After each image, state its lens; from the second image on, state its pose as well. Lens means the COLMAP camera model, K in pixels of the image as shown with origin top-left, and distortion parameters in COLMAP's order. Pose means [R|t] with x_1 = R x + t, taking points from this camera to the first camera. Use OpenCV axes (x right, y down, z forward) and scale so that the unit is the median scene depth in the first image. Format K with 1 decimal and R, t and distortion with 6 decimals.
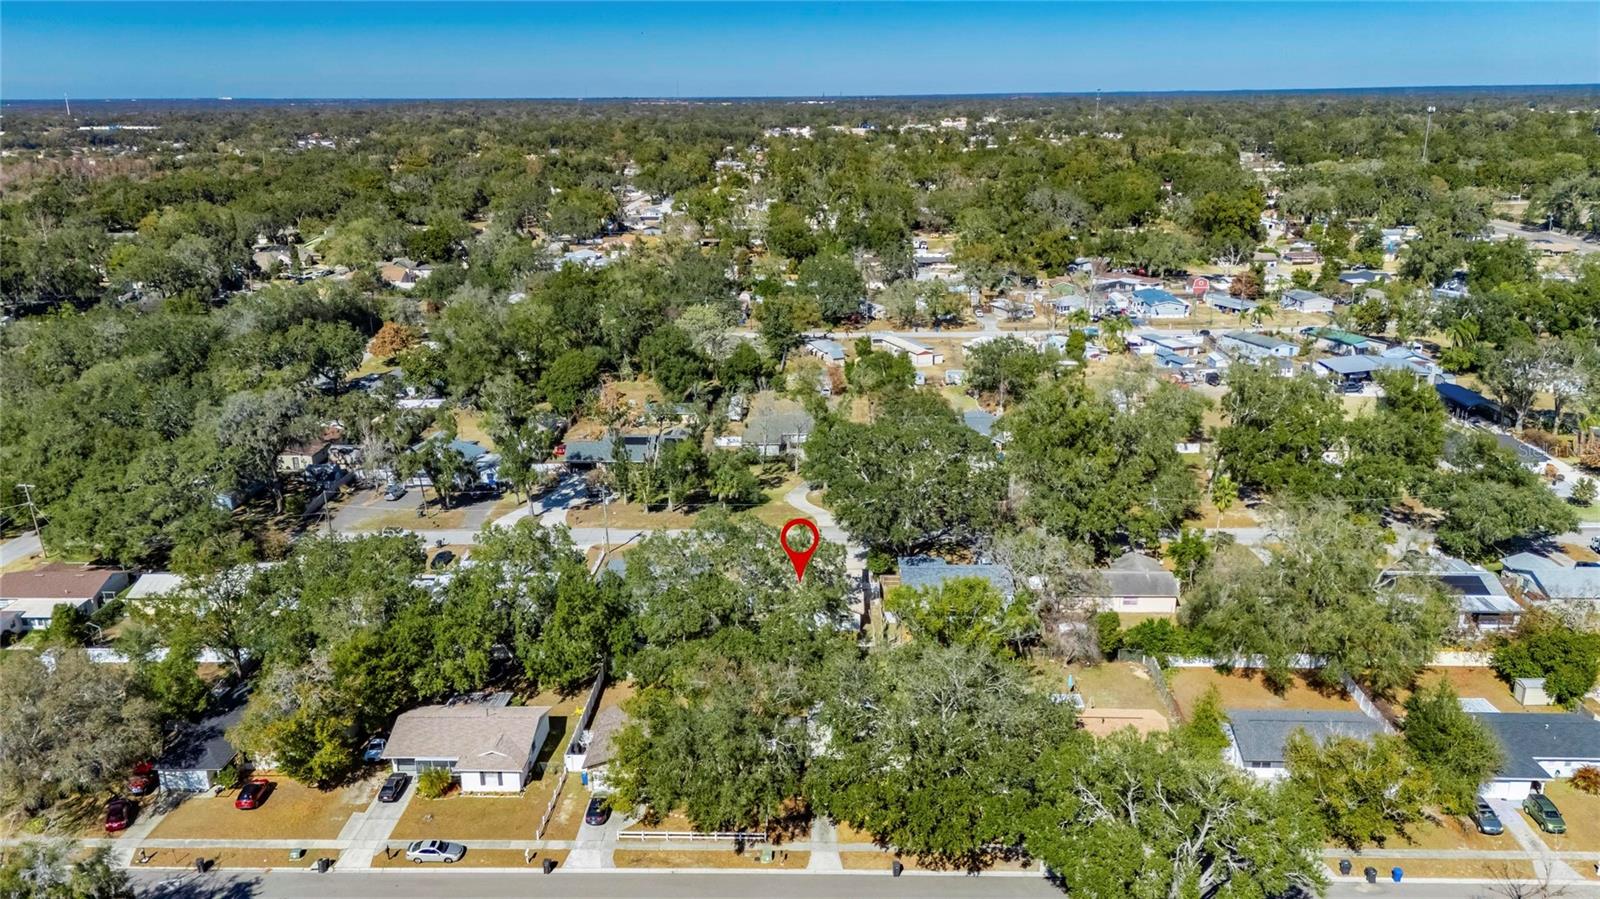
lens RADIAL K [[1130.8, 0, 800.0], [0, 1130.8, 449.5], [0, 0, 1]] dist [0.079136, -0.089758]
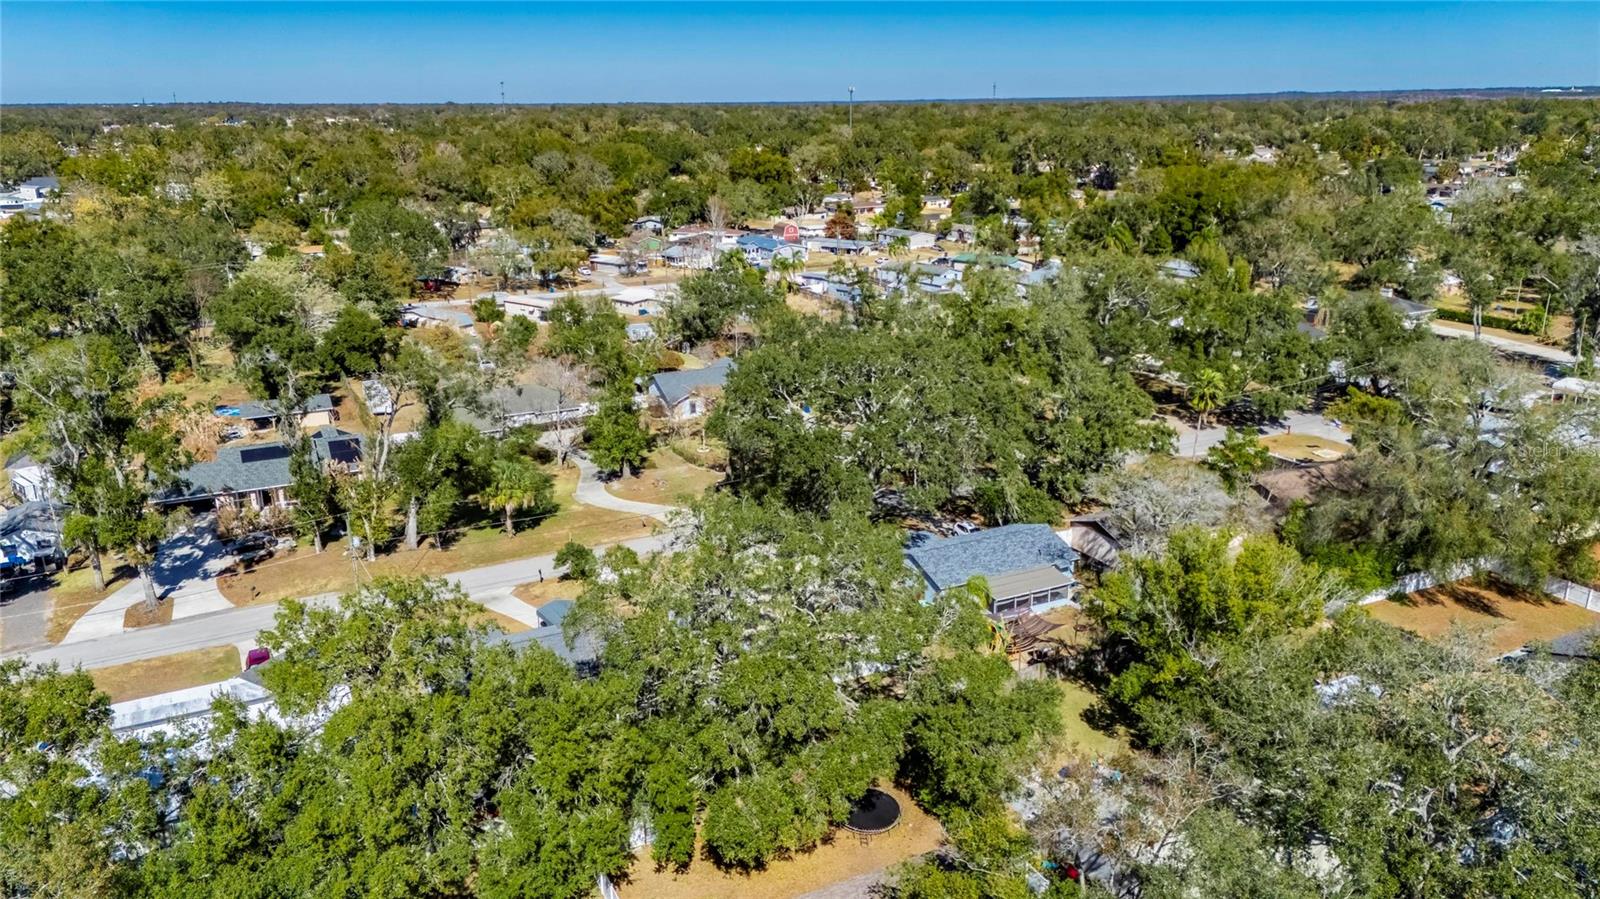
lens RADIAL K [[1147.6, 0, 804.8], [0, 1147.6, 450.9], [0, 0, 1]] dist [0.053726, -0.042683]
pose [[0.871119, -0.137294, 0.471490, -0.205609], [0.140984, 0.989625, 0.027691, 0.015377], [-0.470400, 0.042351, 0.881437, 0.348447]]
